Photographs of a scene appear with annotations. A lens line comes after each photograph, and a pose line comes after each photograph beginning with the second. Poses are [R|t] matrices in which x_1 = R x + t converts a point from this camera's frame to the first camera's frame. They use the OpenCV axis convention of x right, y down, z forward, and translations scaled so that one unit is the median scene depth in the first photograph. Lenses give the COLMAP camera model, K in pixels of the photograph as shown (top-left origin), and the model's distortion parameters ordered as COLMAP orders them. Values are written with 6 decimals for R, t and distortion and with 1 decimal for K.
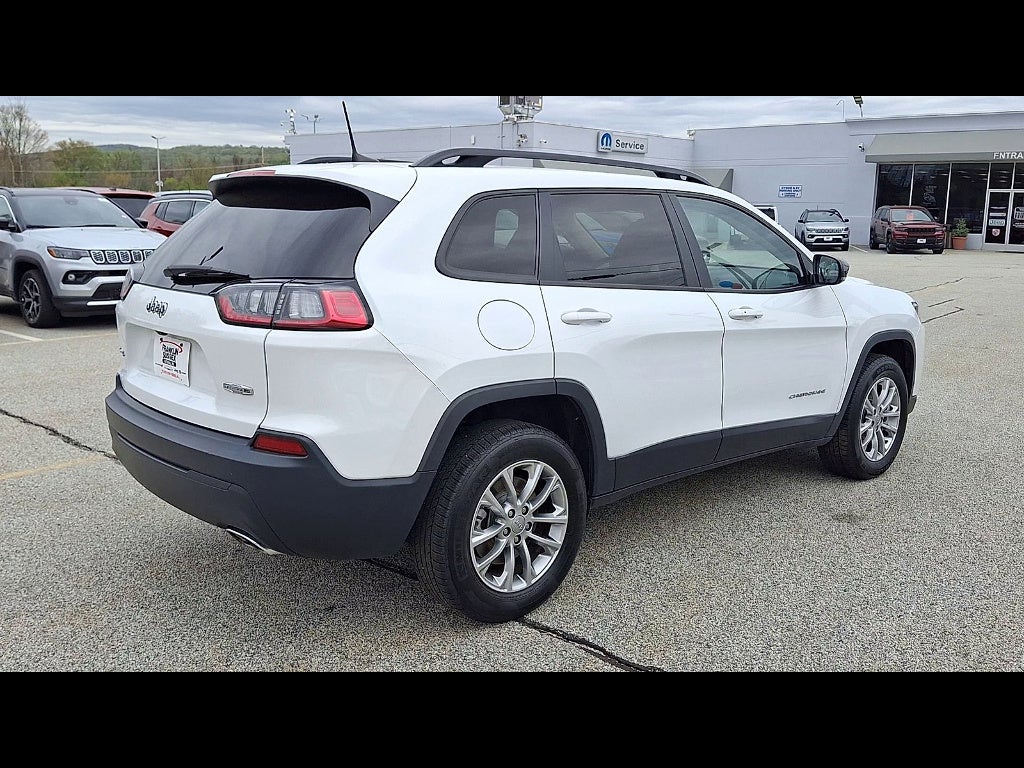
lens RADIAL K [[969.6, 0, 551.5], [0, 969.6, 379.0], [0, 0, 1]] dist [0.084189, -0.208306]
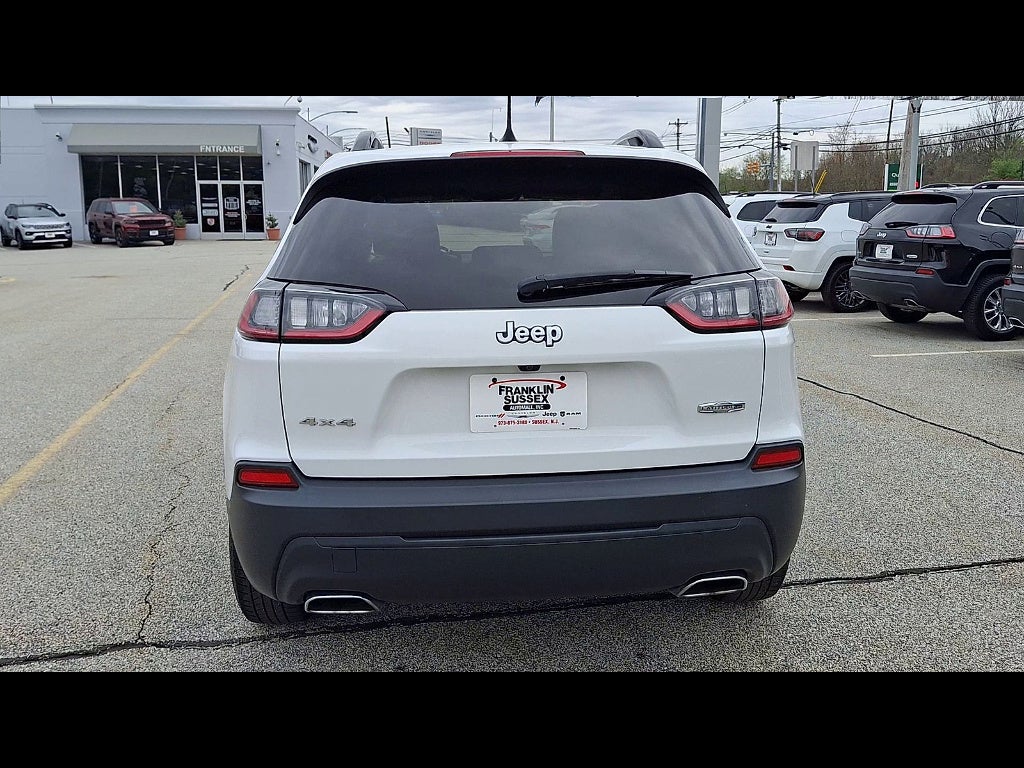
lens RADIAL K [[944.1, 0, 572.9], [0, 944.1, 369.6], [0, 0, 1]] dist [0.011485, -0.022636]
pose [[0.595091, -0.159225, 0.787728, -0.893558], [0.156111, 0.984409, 0.081045, -0.093888], [-0.788351, 0.074744, 0.610669, 0.510975]]
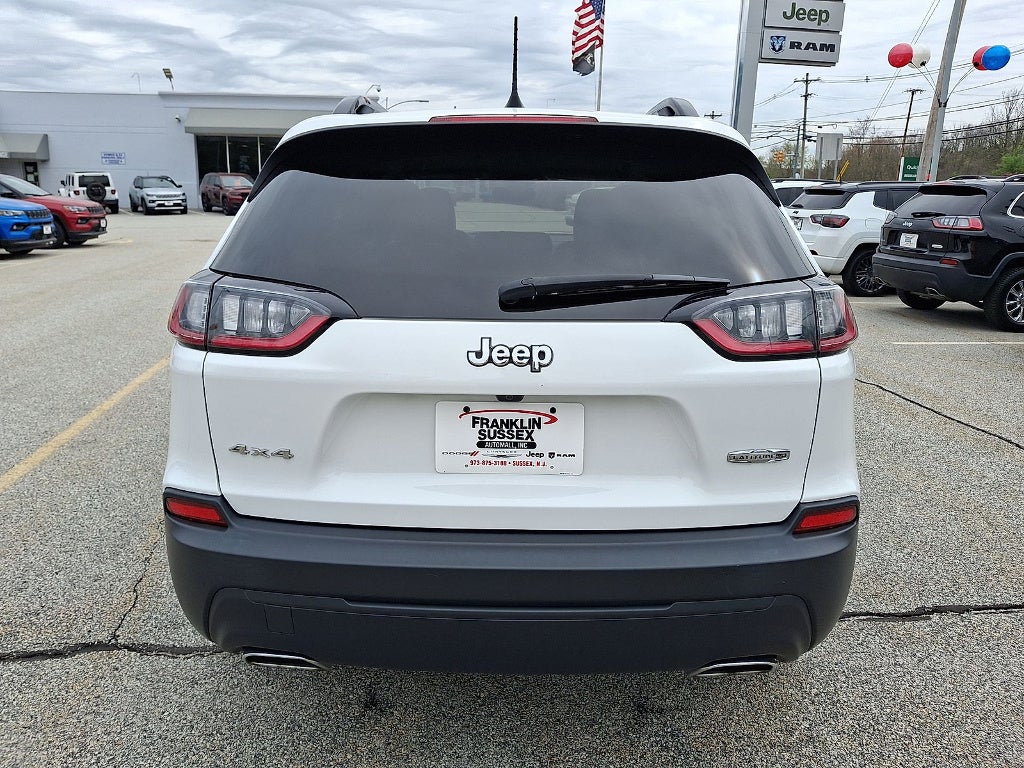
lens RADIAL K [[794.1, 0, 533.6], [0, 794.1, 385.3], [0, 0, 1]] dist [-0.015040, -0.003361]
pose [[0.673678, -0.186881, 0.715006, -0.684949], [0.123988, 0.982366, 0.139939, -0.111859], [-0.728550, -0.005622, 0.684969, 0.636284]]
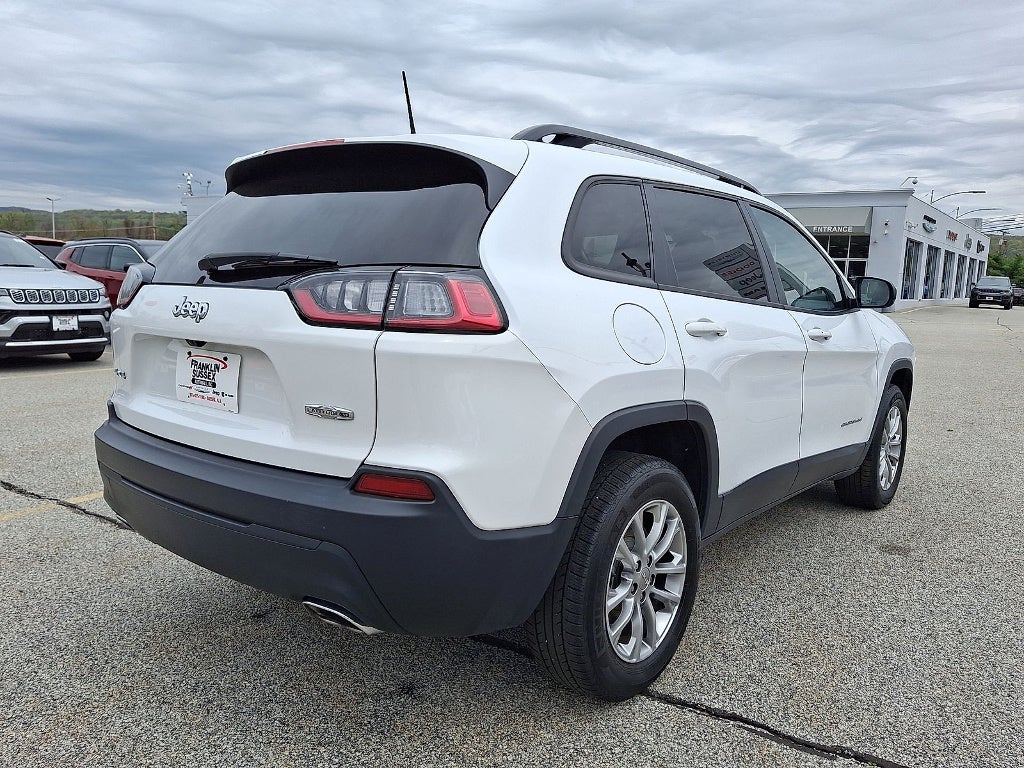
lens RADIAL K [[839.0, 0, 527.8], [0, 839.0, 410.4], [0, 0, 1]] dist [-0.001311, -0.005191]
pose [[0.989680, -0.009279, 0.142996, -0.224046], [0.011627, 0.999811, -0.015595, 0.017272], [-0.142824, 0.017096, 0.989600, 0.297358]]
